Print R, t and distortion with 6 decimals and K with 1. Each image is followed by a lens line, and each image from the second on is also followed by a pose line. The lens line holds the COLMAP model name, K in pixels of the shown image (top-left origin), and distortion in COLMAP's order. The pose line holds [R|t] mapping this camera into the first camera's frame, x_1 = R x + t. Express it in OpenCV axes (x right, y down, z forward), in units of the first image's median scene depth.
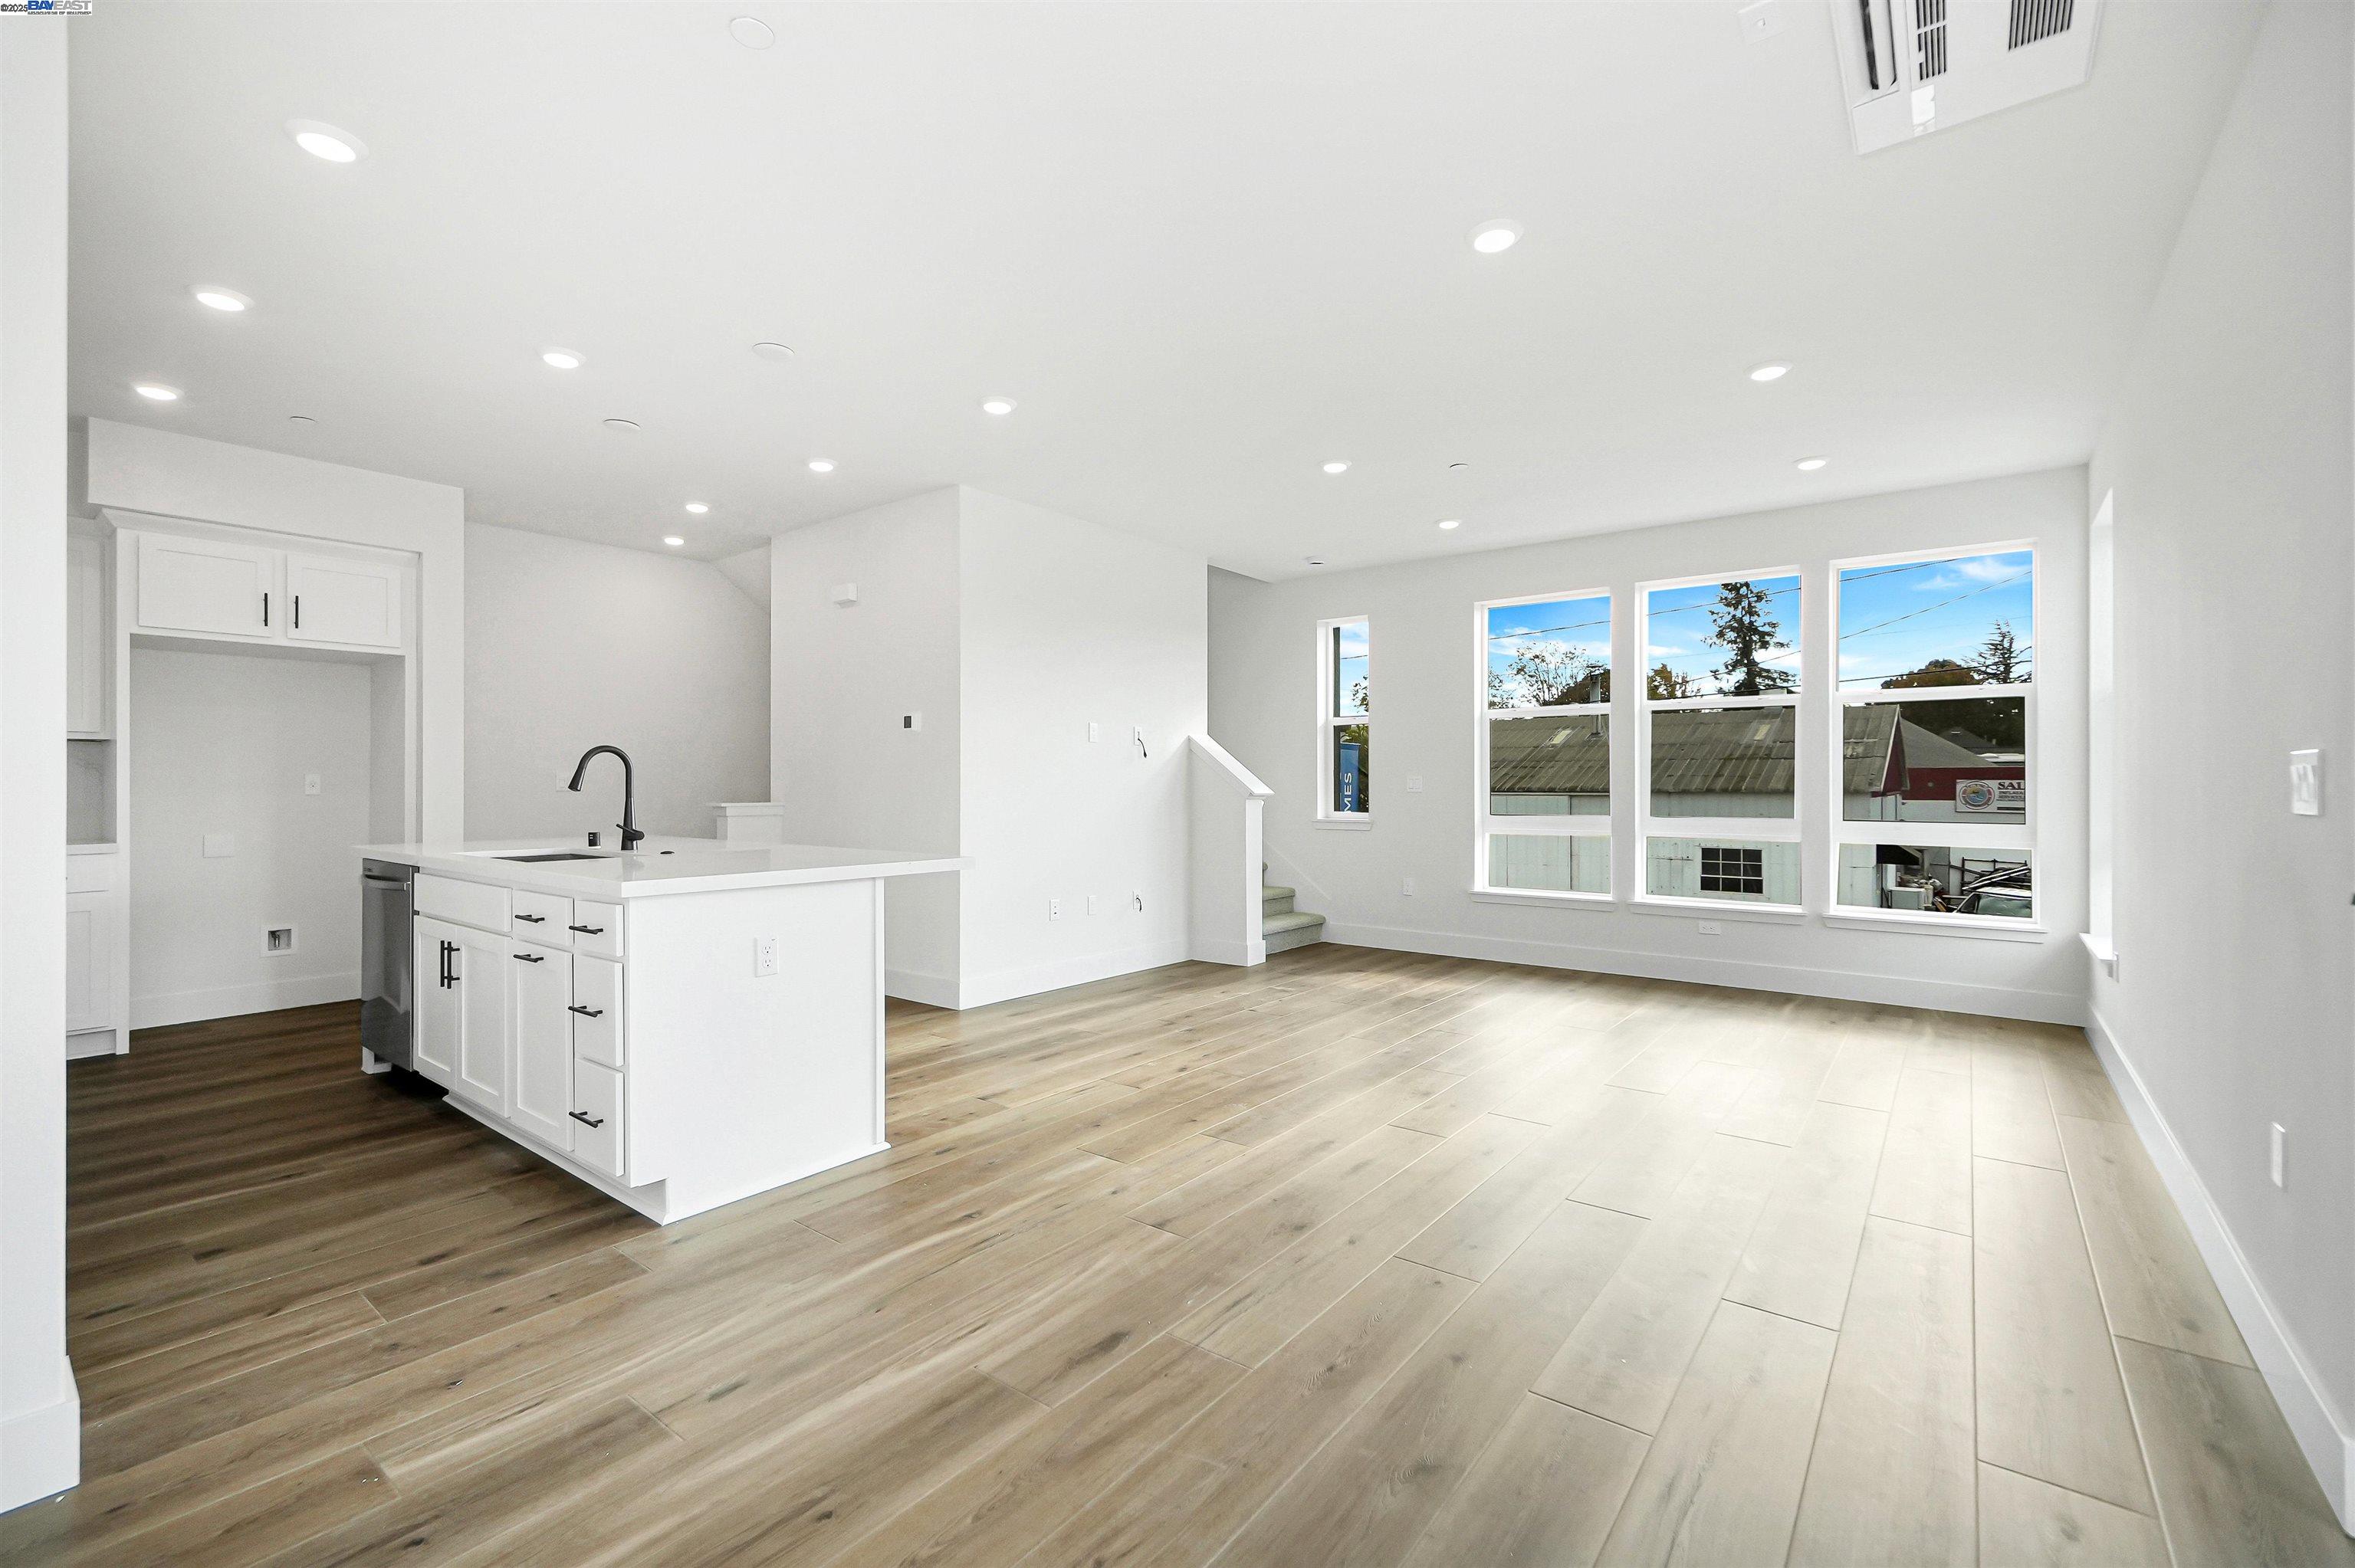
lens RADIAL K [[1024.3, 0, 1167.2], [0, 1024.3, 777.6], [0, 0, 1]] dist [-0.008884, 0.001790]
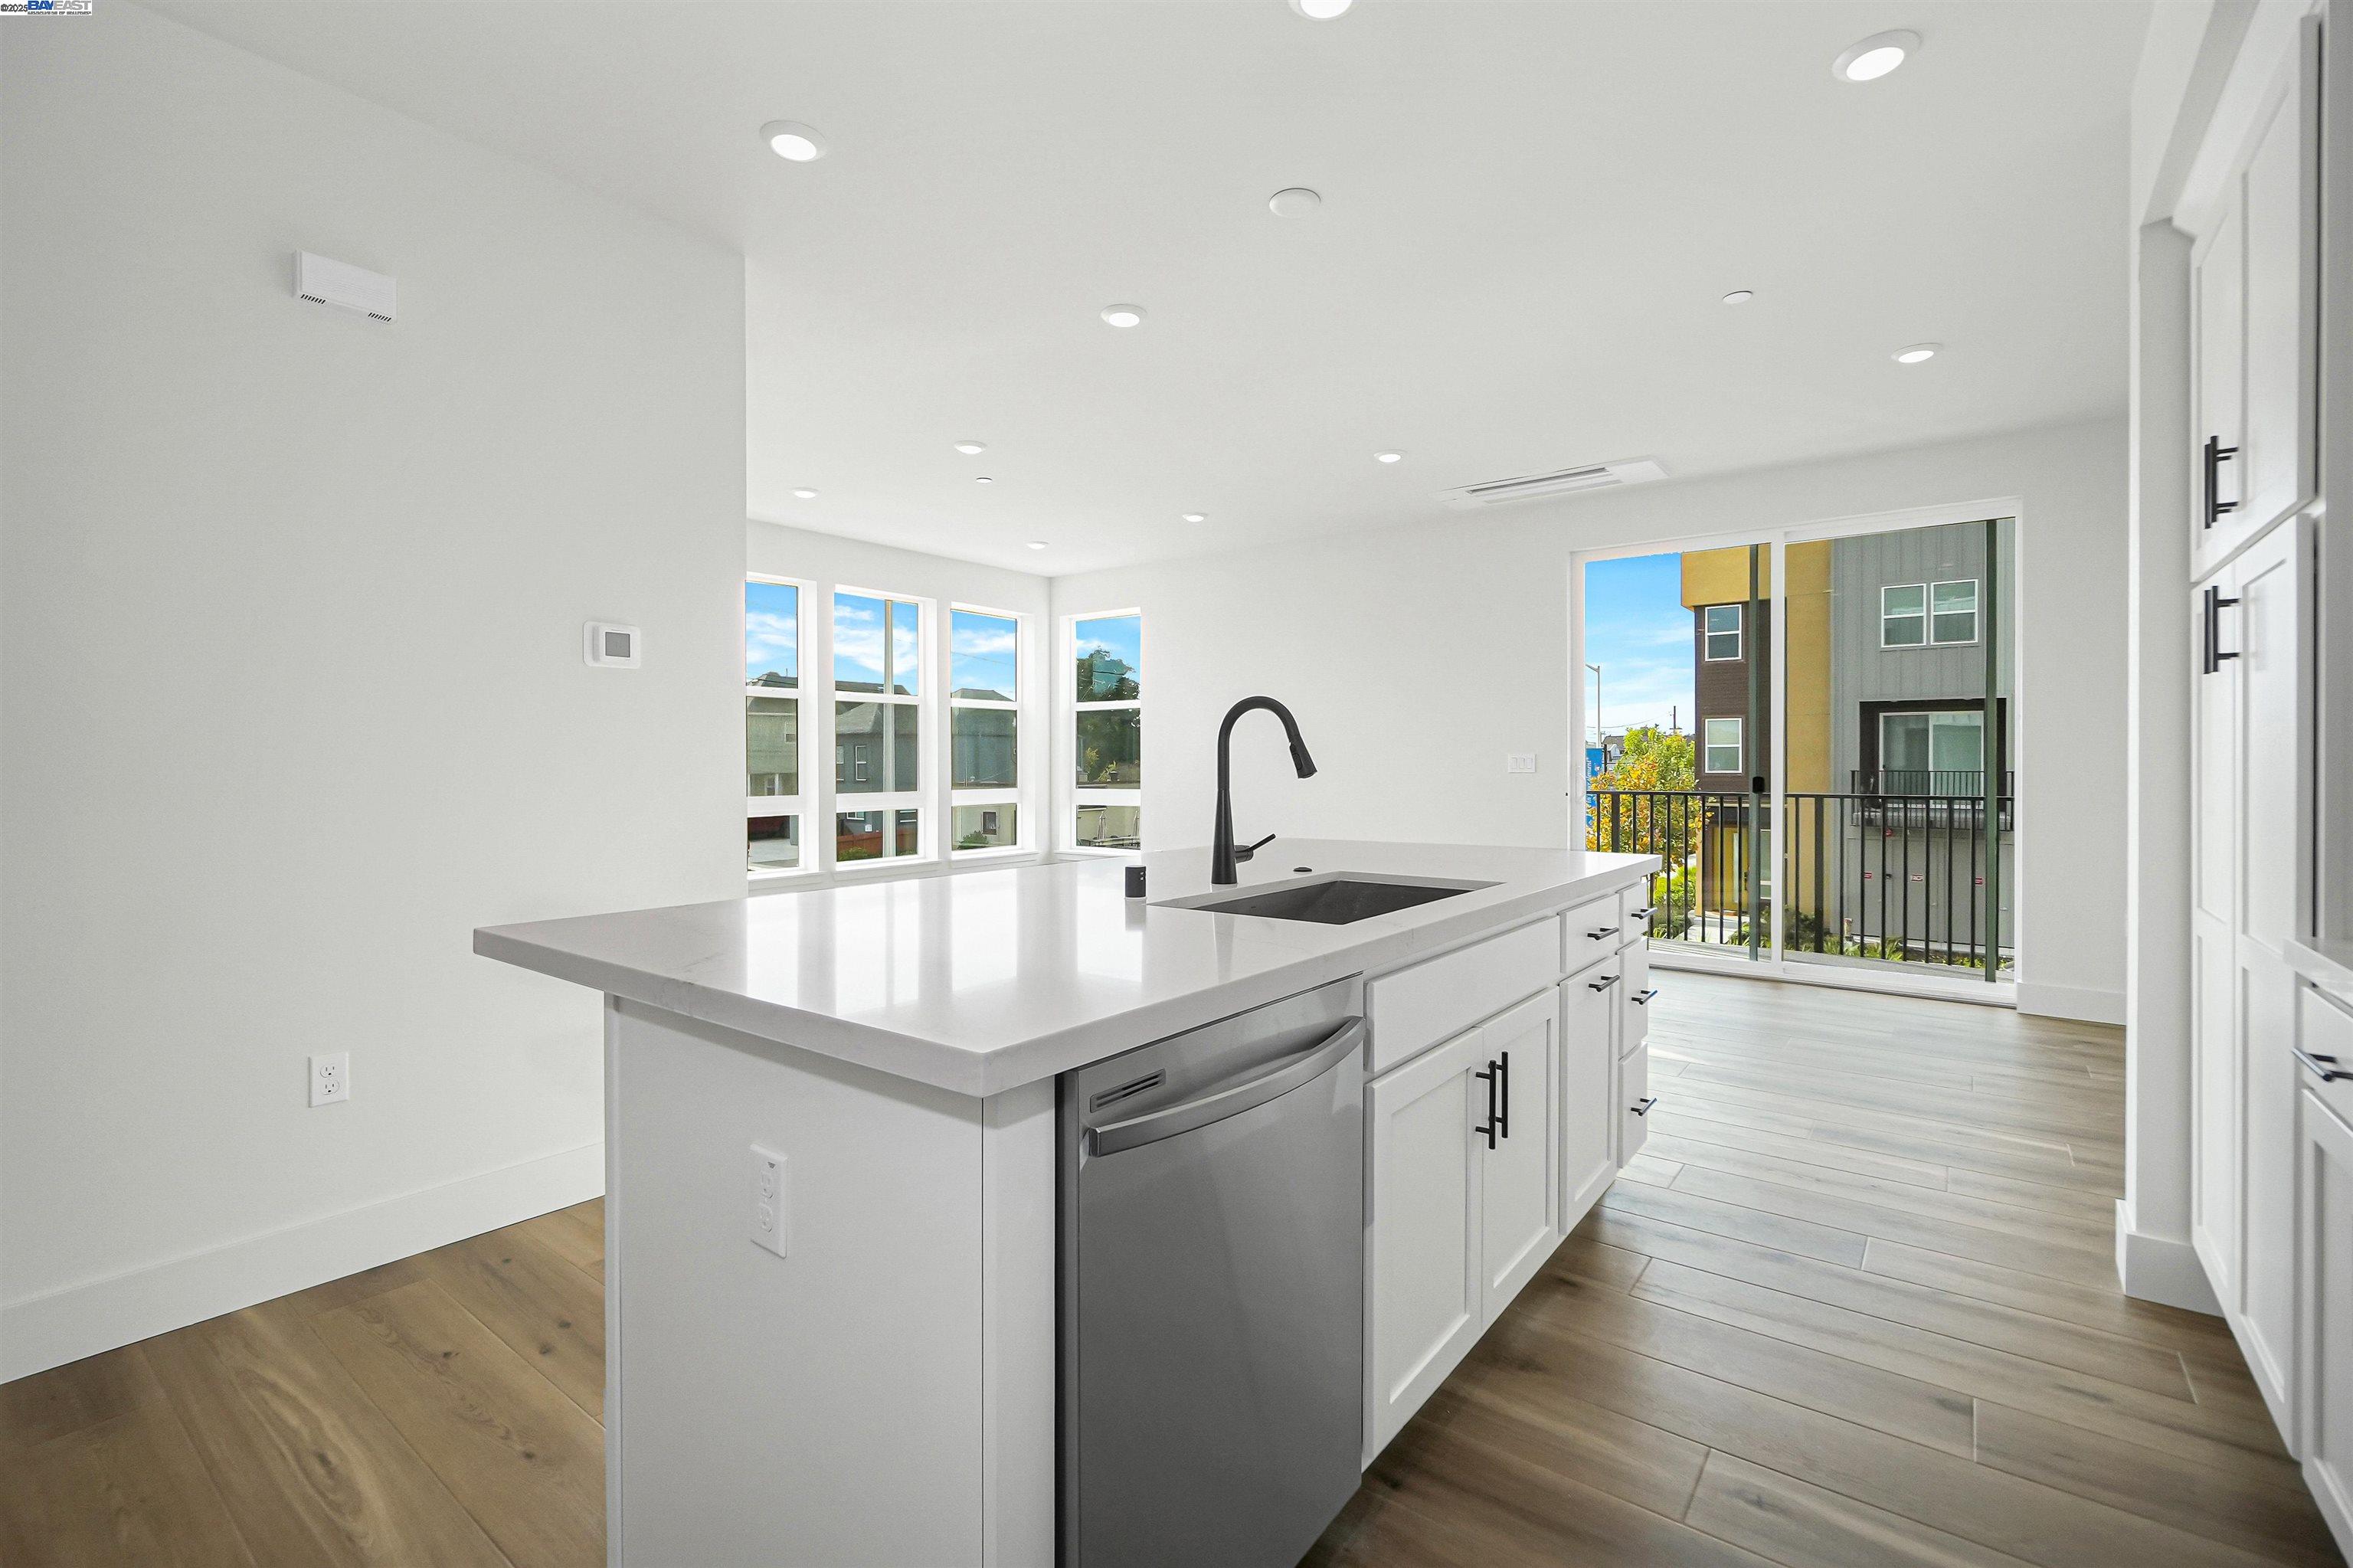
lens RADIAL K [[1023.6, 0, 1199.6], [0, 1023.6, 766.0], [0, 0, 1]] dist [-0.008884, 0.001790]
pose [[-0.019052, -0.002234, 0.999816, -1.040543], [-0.003075, 0.999993, 0.002176, 0.004864], [-0.999814, -0.003033, -0.019059, 0.975255]]
